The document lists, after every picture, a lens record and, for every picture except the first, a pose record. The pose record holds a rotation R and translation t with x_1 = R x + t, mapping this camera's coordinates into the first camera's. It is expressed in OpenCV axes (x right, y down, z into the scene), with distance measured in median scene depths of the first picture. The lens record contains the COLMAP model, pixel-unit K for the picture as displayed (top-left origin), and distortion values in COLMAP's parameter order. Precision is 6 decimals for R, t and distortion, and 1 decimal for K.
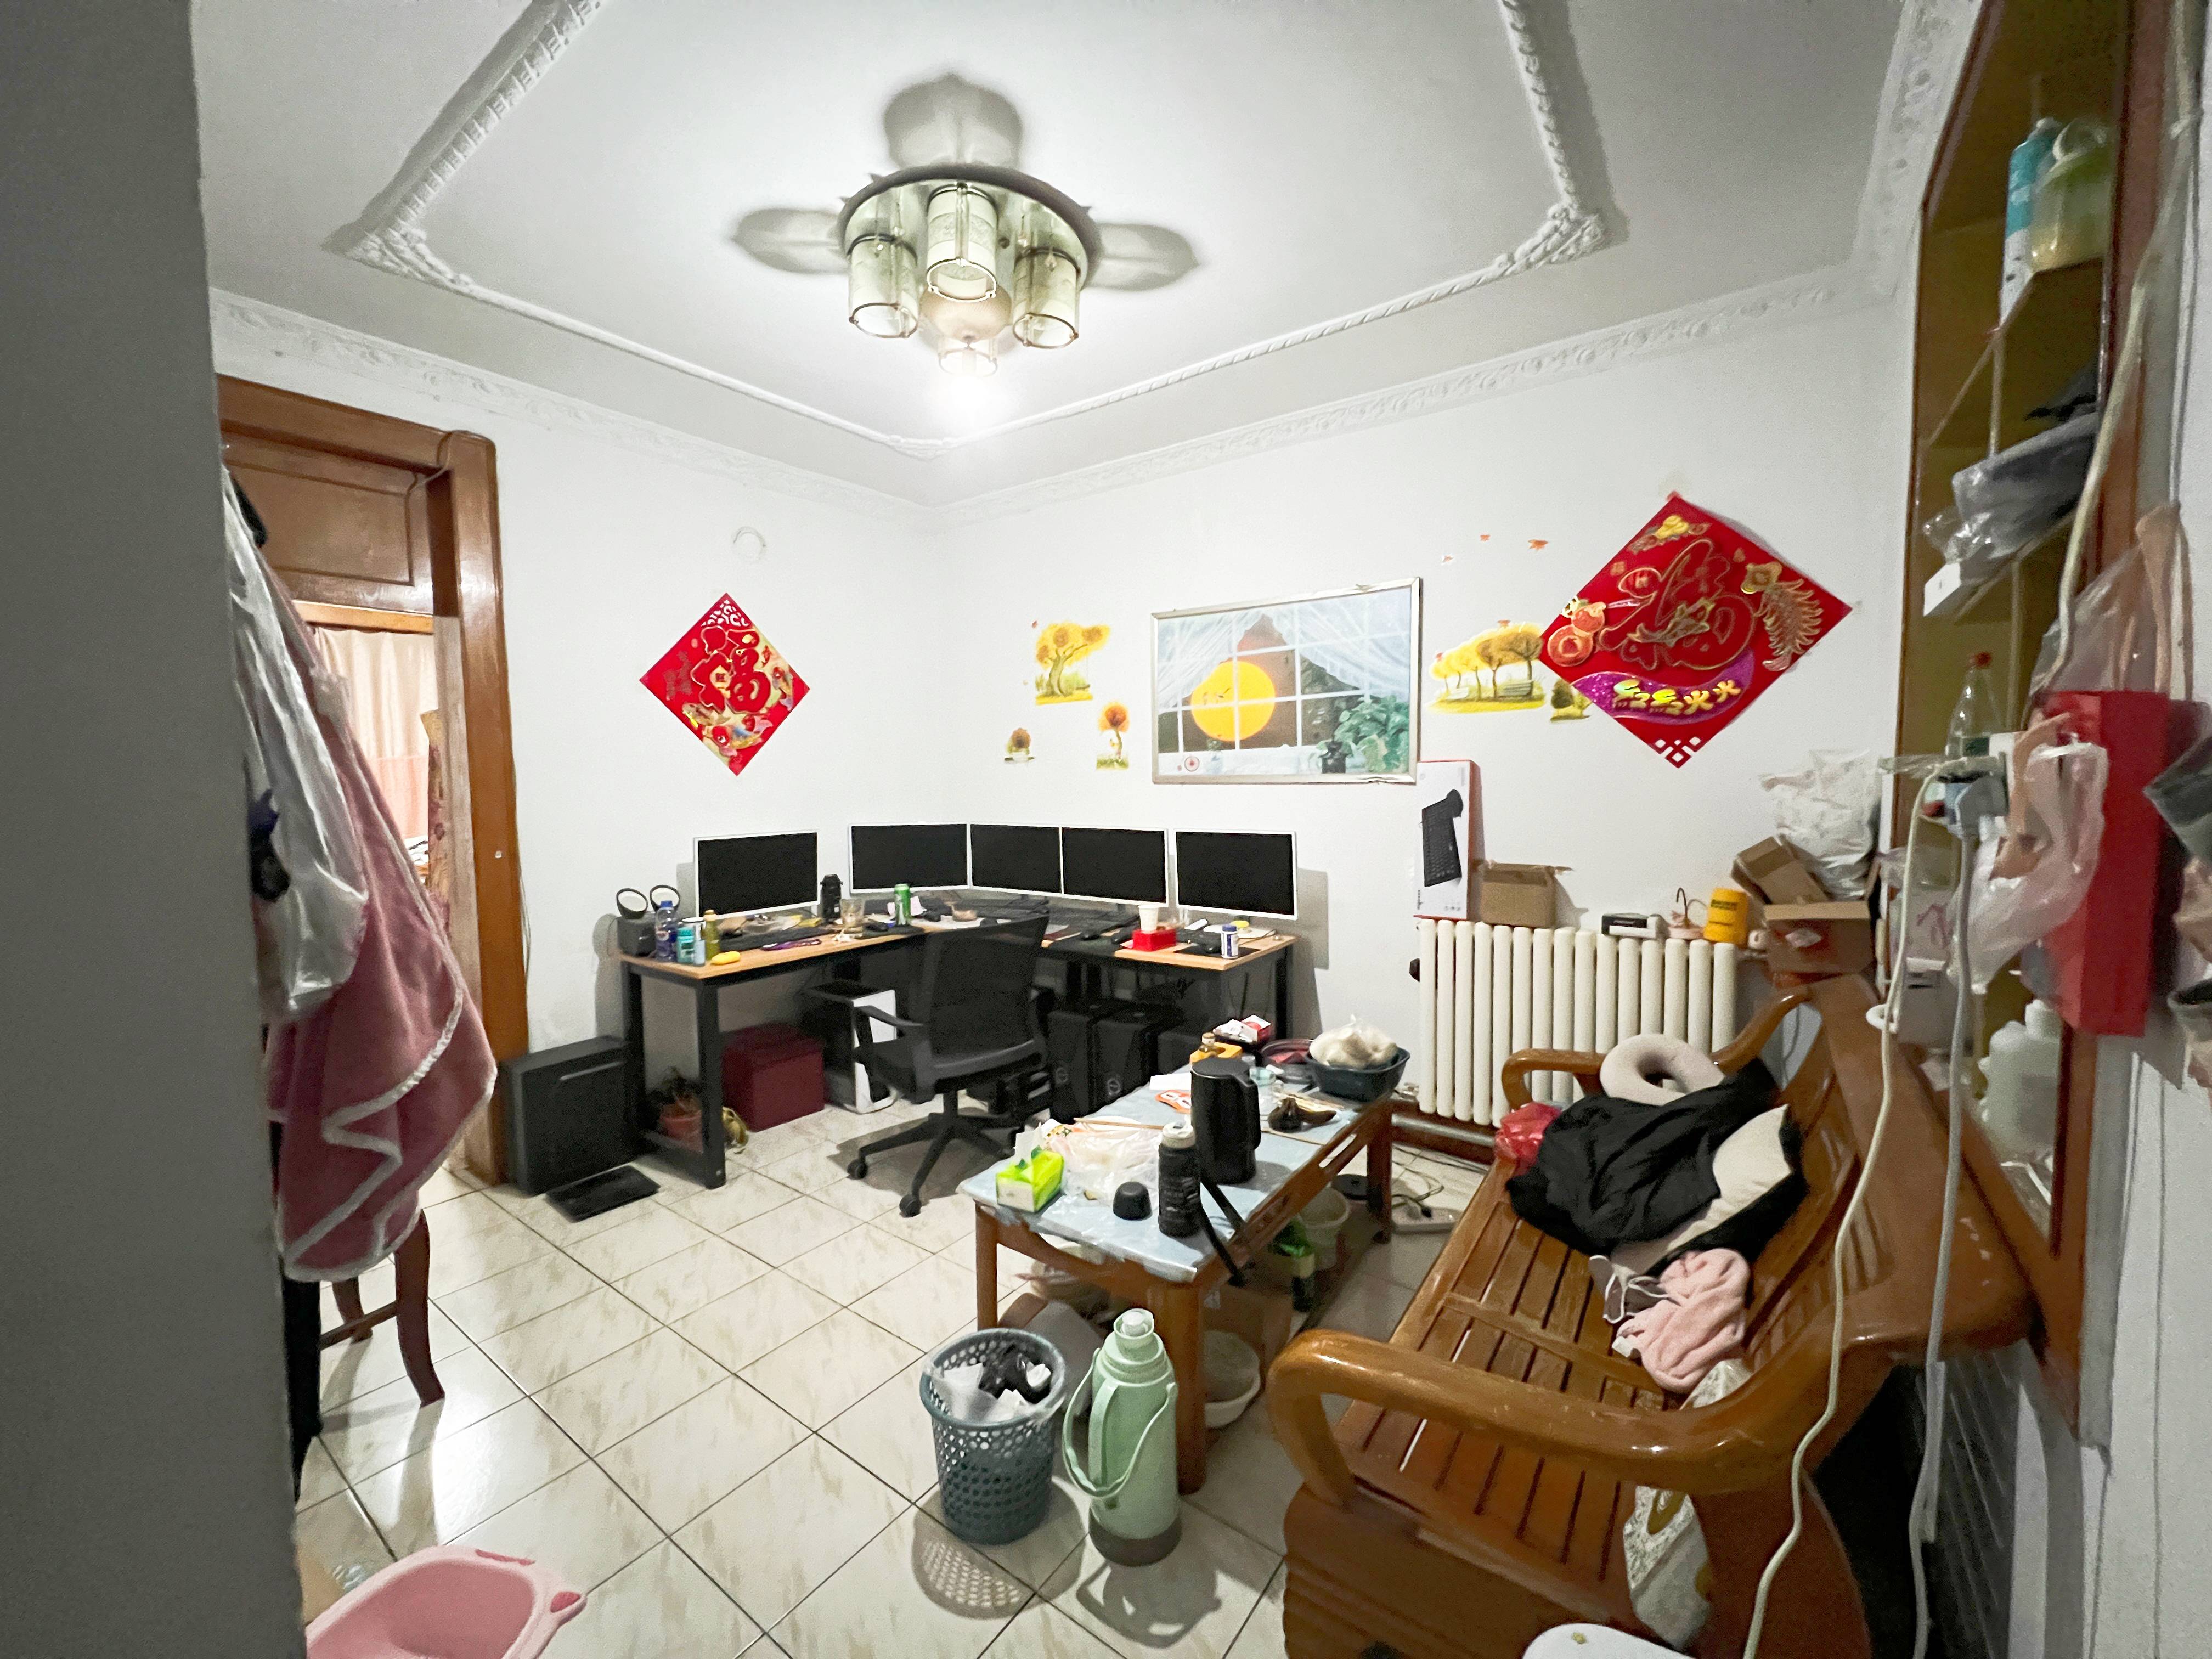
lens RADIAL K [[883.4, 0, 1103.5], [0, 883.4, 824.6], [0, 0, 1]] dist [-0.001716, 0.000753]
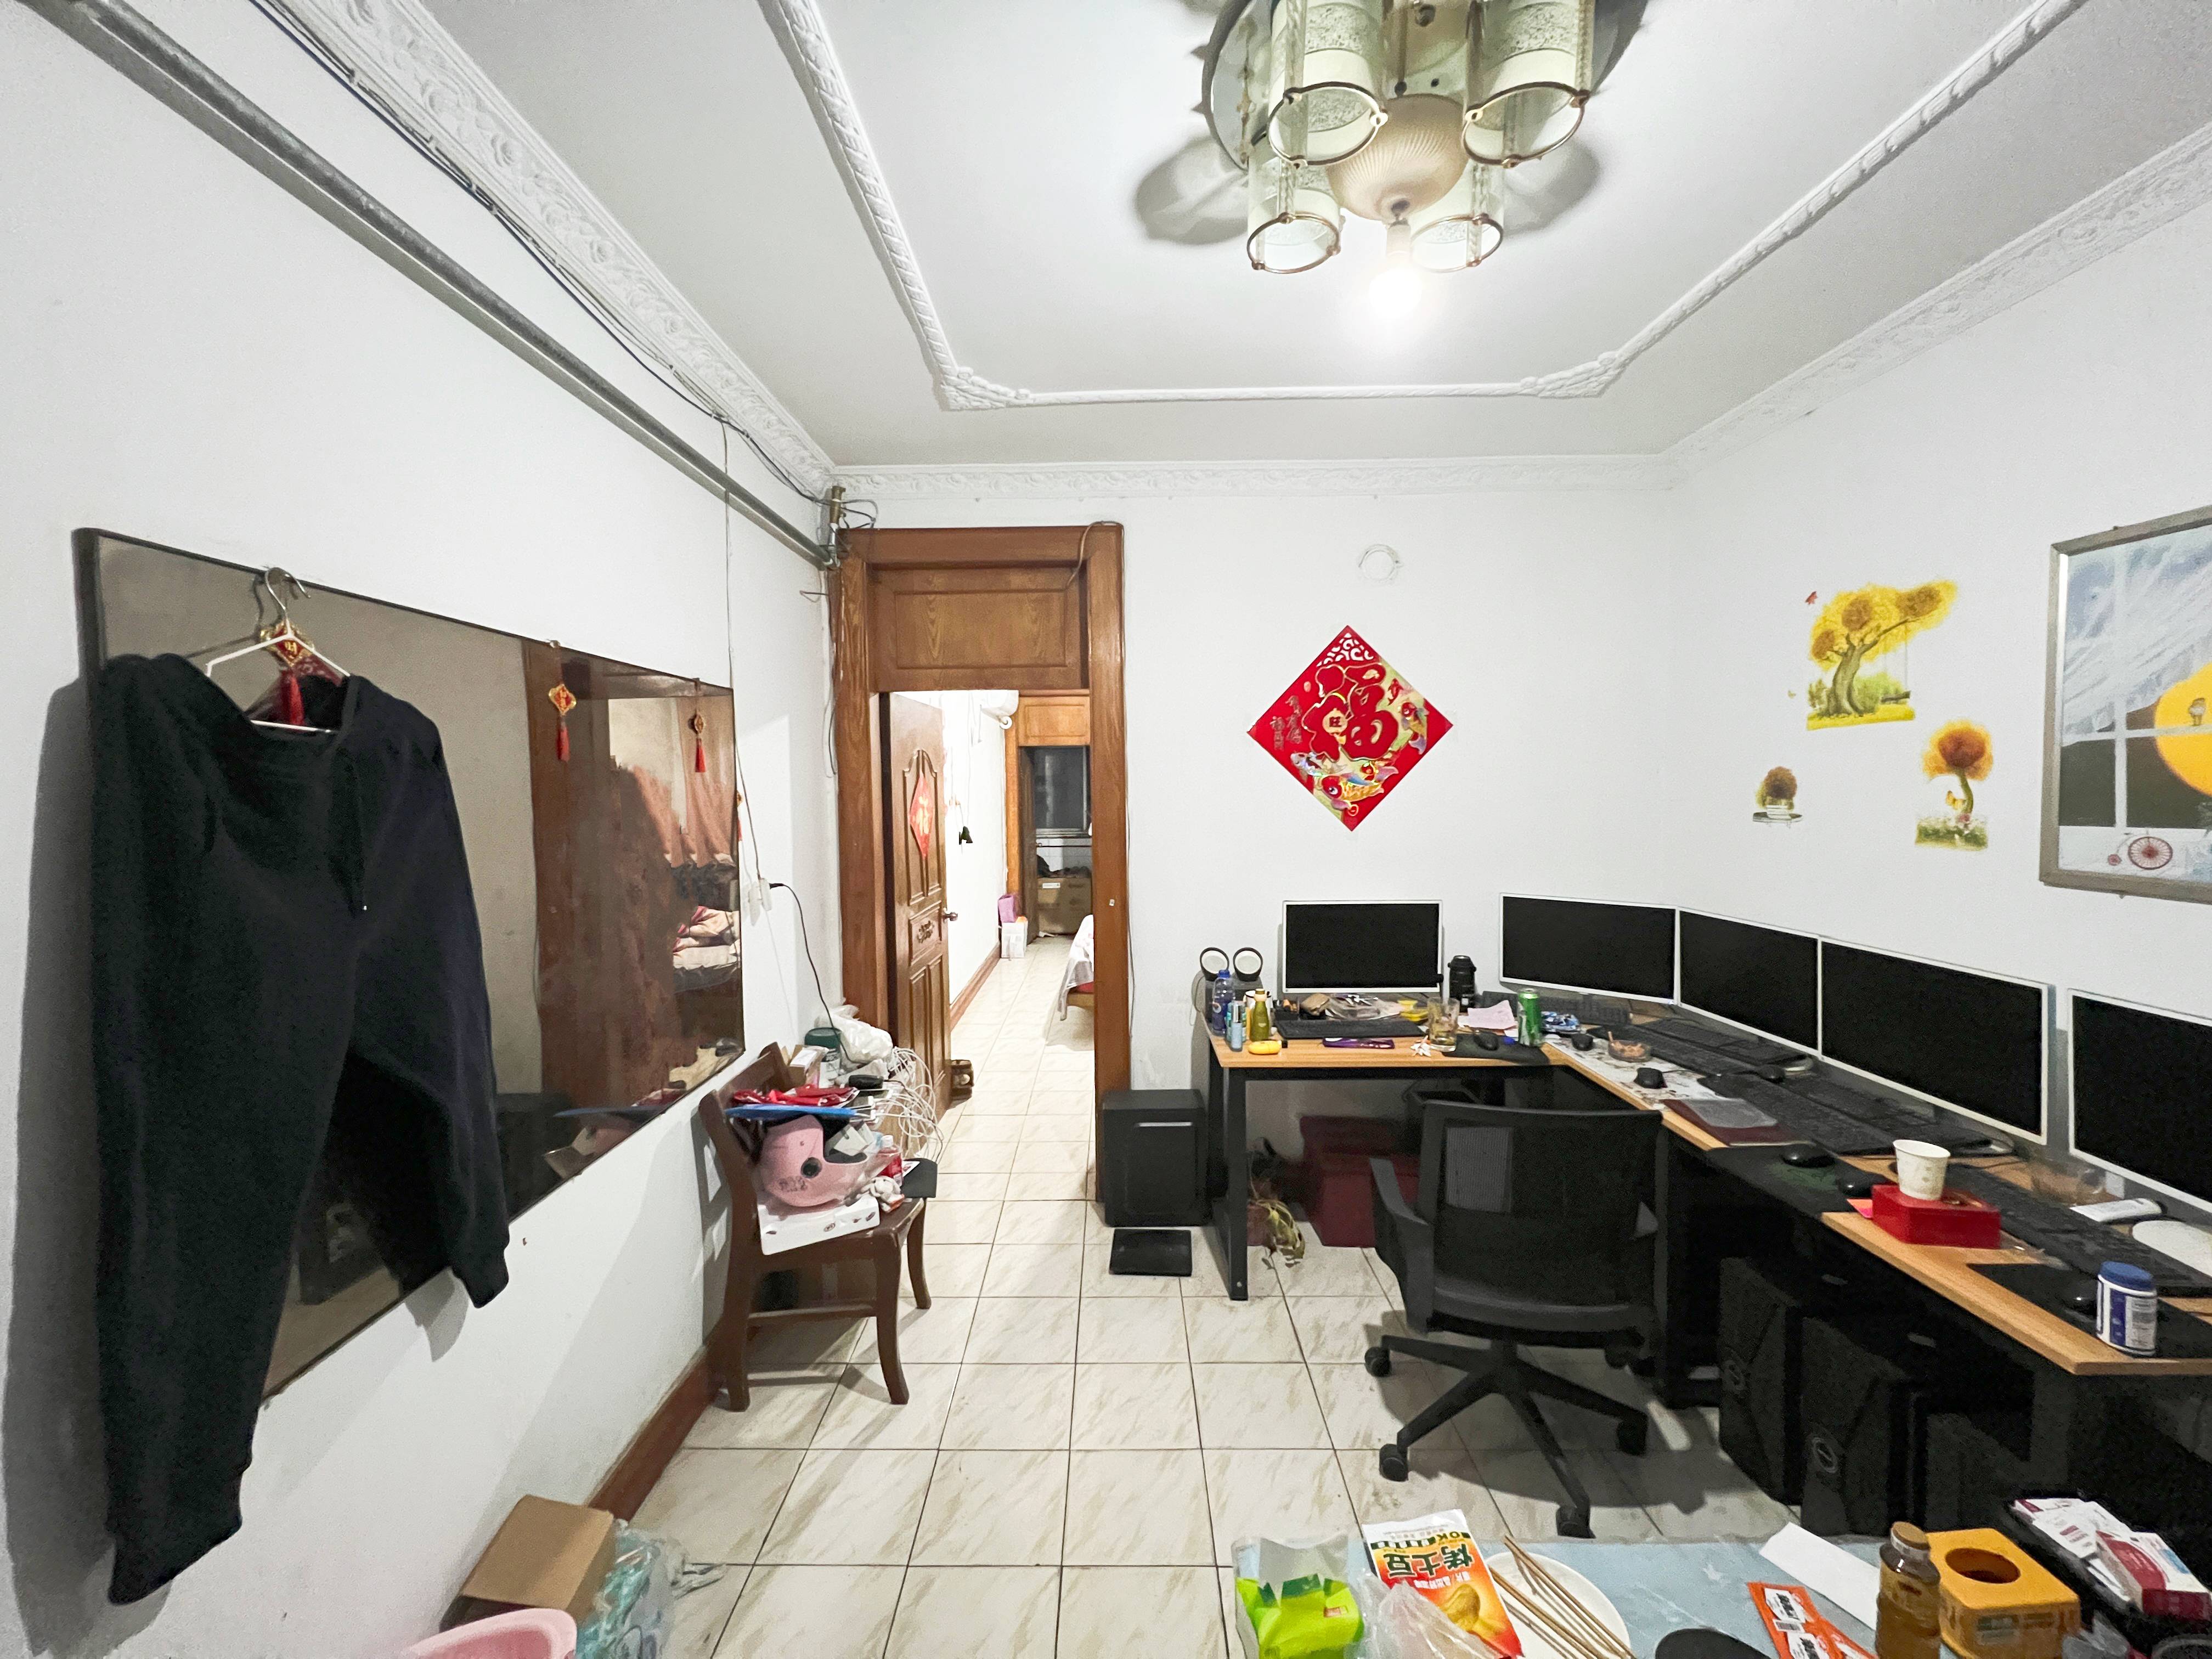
lens RADIAL K [[883.4, 0, 1106.6], [0, 883.4, 824.9], [0, 0, 1]] dist [-0.001716, 0.000753]
pose [[0.583503, 0.043230, -0.810960, 0.156039], [-0.045937, 0.998740, 0.020188, -0.068014], [0.810811, 0.025473, 0.584754, 0.286765]]
